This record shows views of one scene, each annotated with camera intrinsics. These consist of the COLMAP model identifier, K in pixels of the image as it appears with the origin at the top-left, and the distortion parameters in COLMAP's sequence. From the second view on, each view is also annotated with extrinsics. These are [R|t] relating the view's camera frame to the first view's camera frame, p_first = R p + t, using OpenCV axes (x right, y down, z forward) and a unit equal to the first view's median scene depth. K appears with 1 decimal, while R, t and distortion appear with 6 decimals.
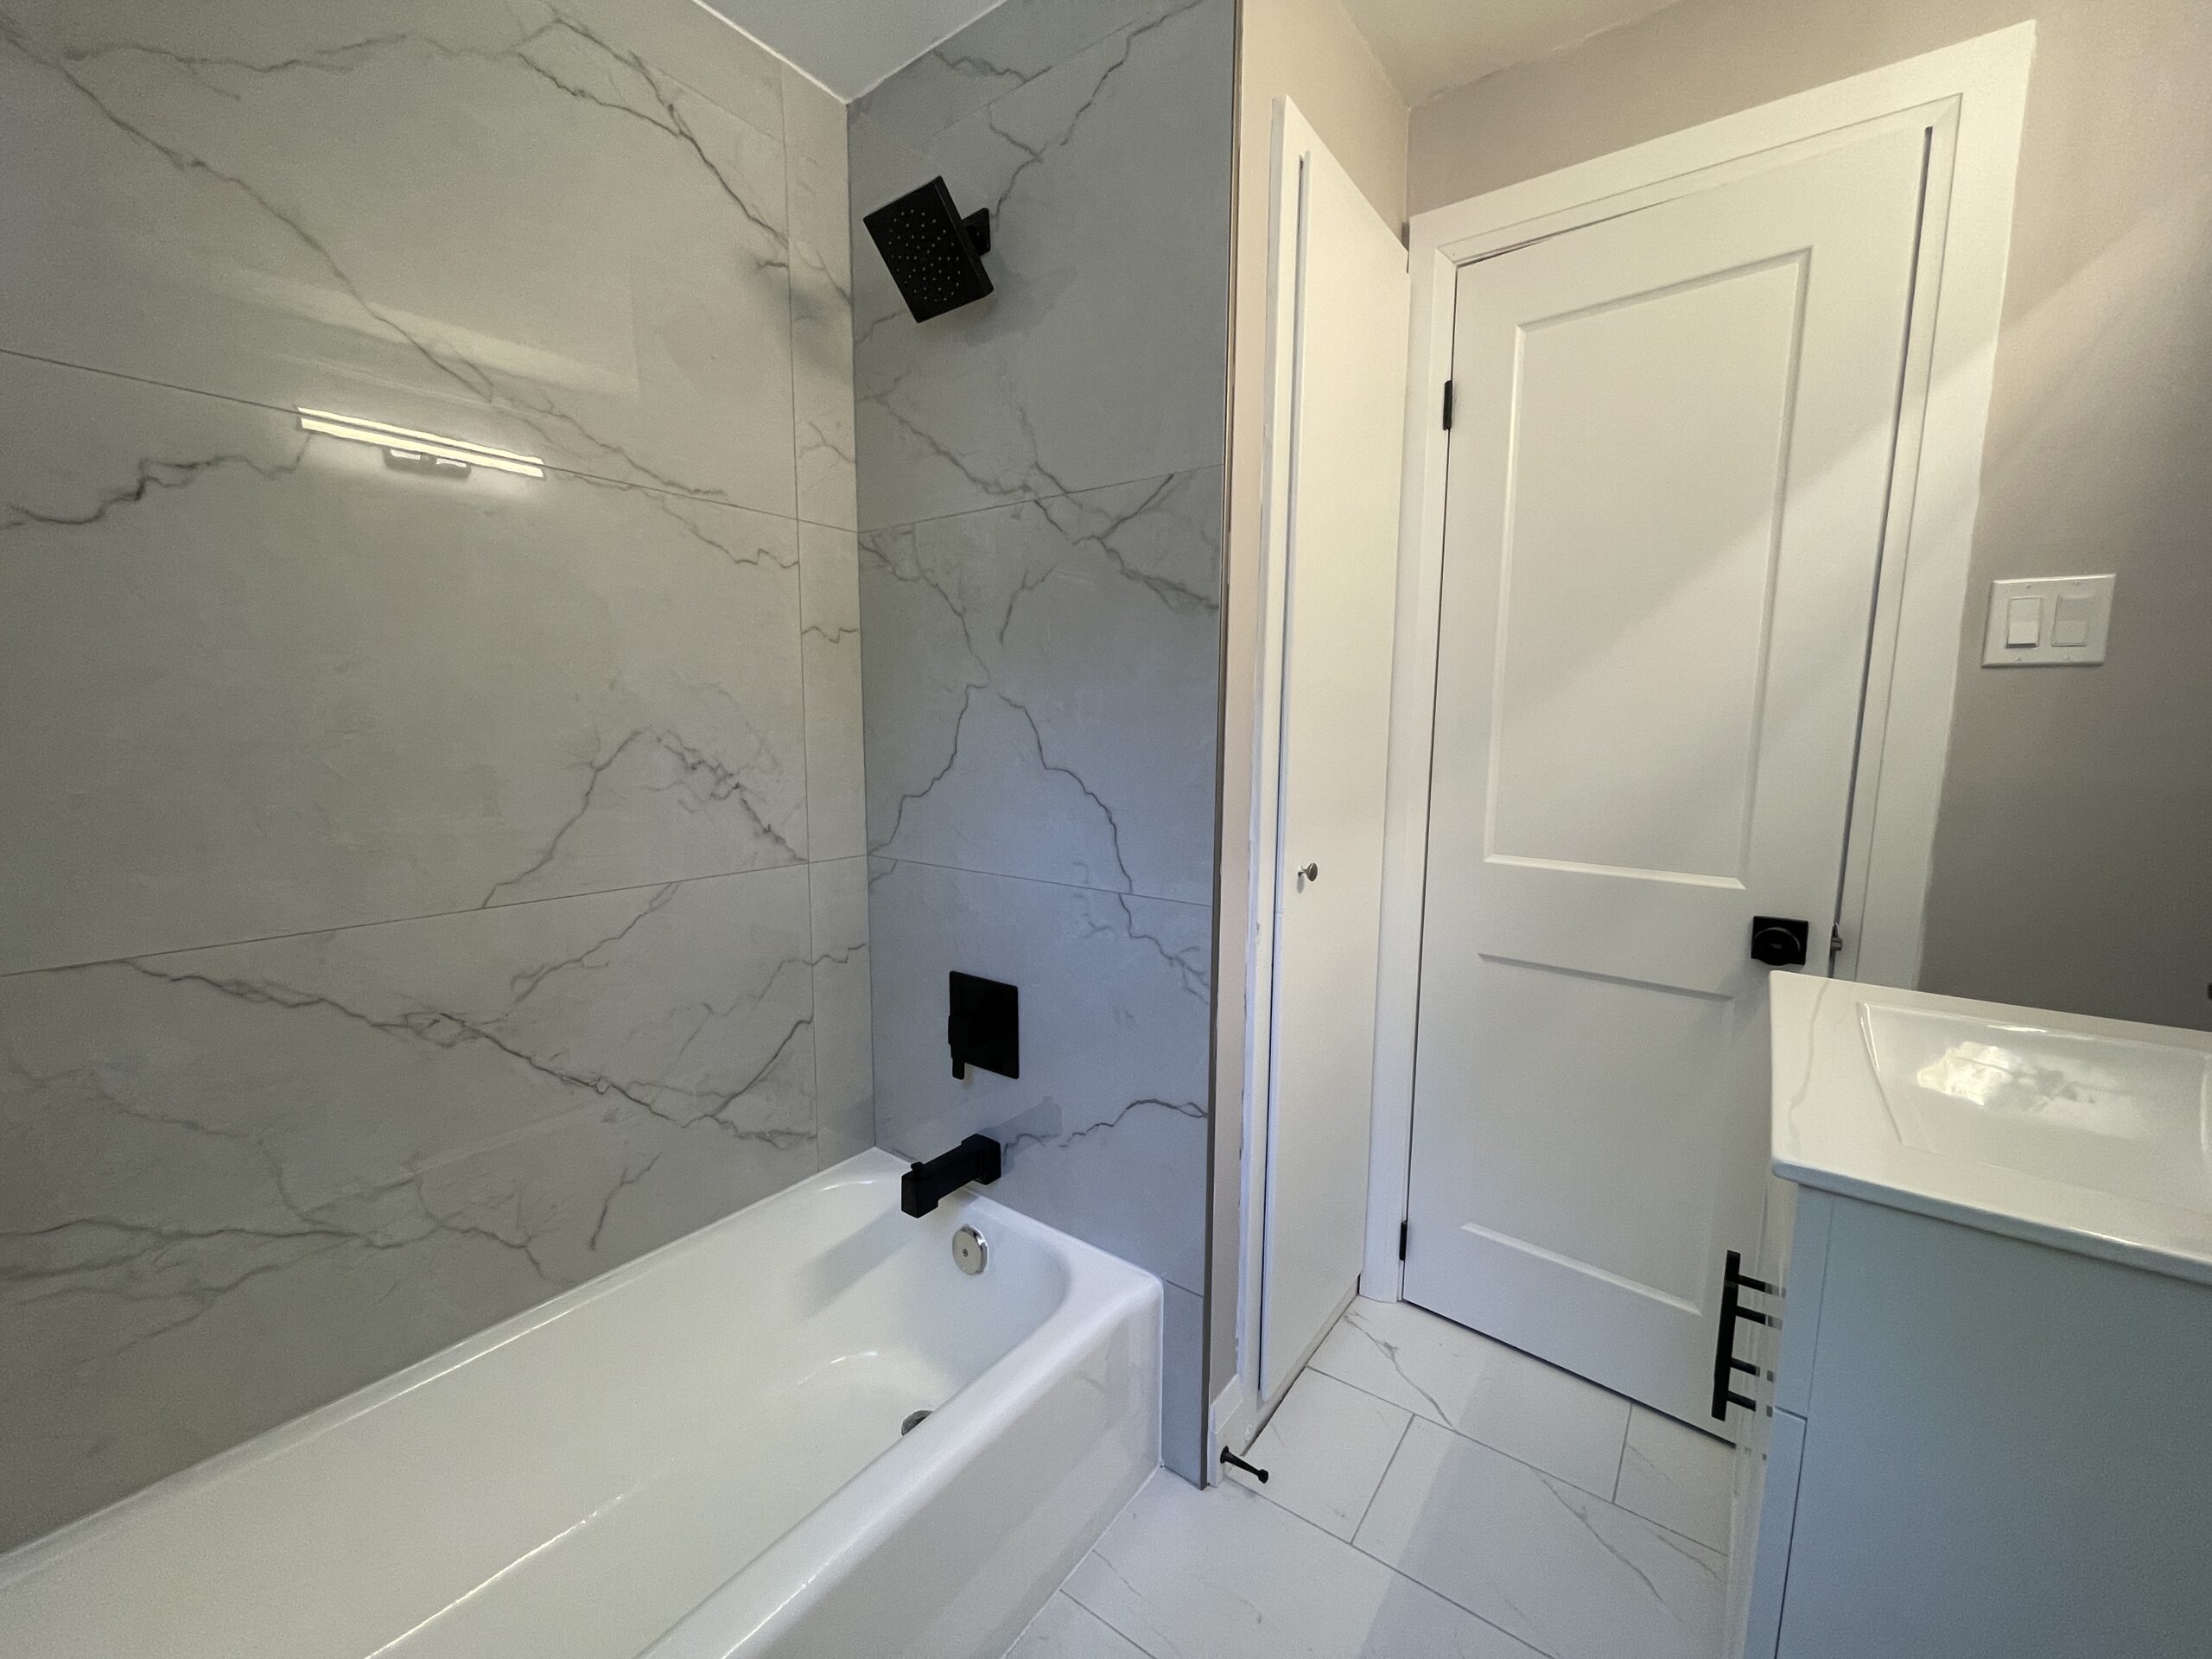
lens RADIAL K [[894.4, 0, 1103.3], [0, 894.4, 832.8], [0, 0, 1]] dist [-0.000717, -0.000723]
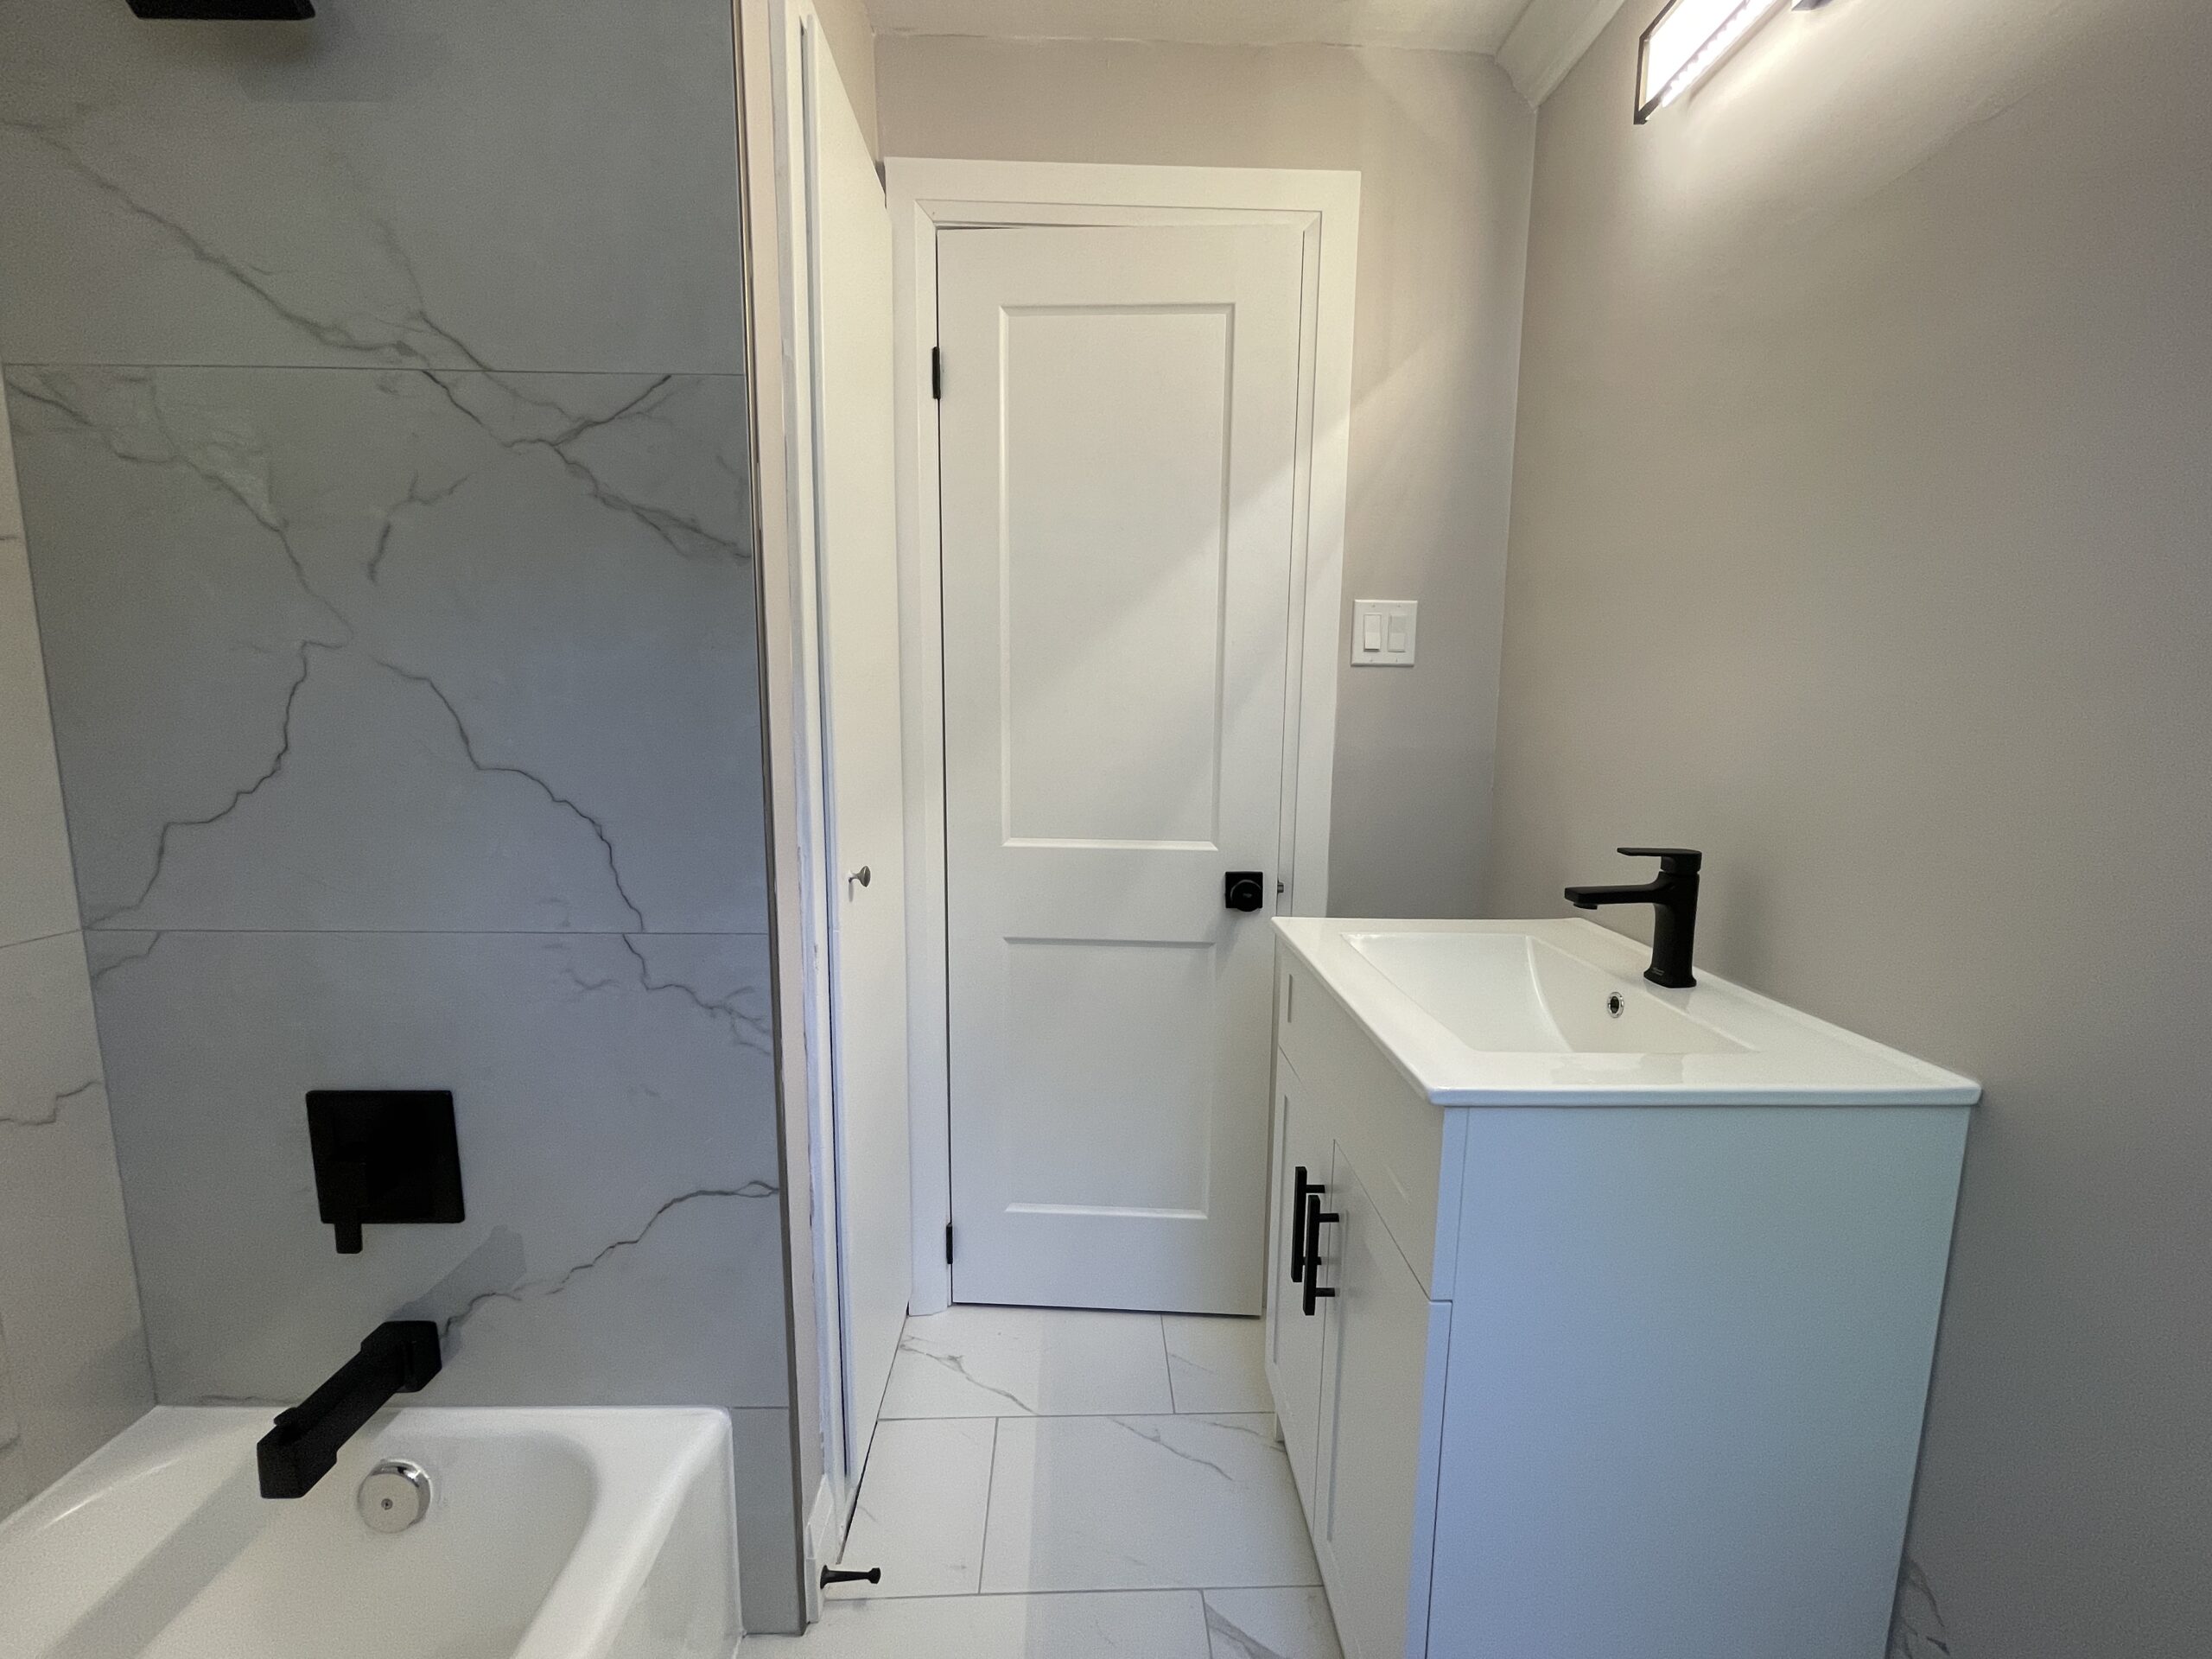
lens RADIAL K [[894.4, 0, 1101.5], [0, 894.4, 833.1], [0, 0, 1]] dist [-0.000717, -0.000723]
pose [[0.787847, -0.081202, 0.610495, -0.111514], [0.071983, 0.996617, 0.039666, -0.015767], [-0.611650, 0.012694, 0.791026, 0.161723]]
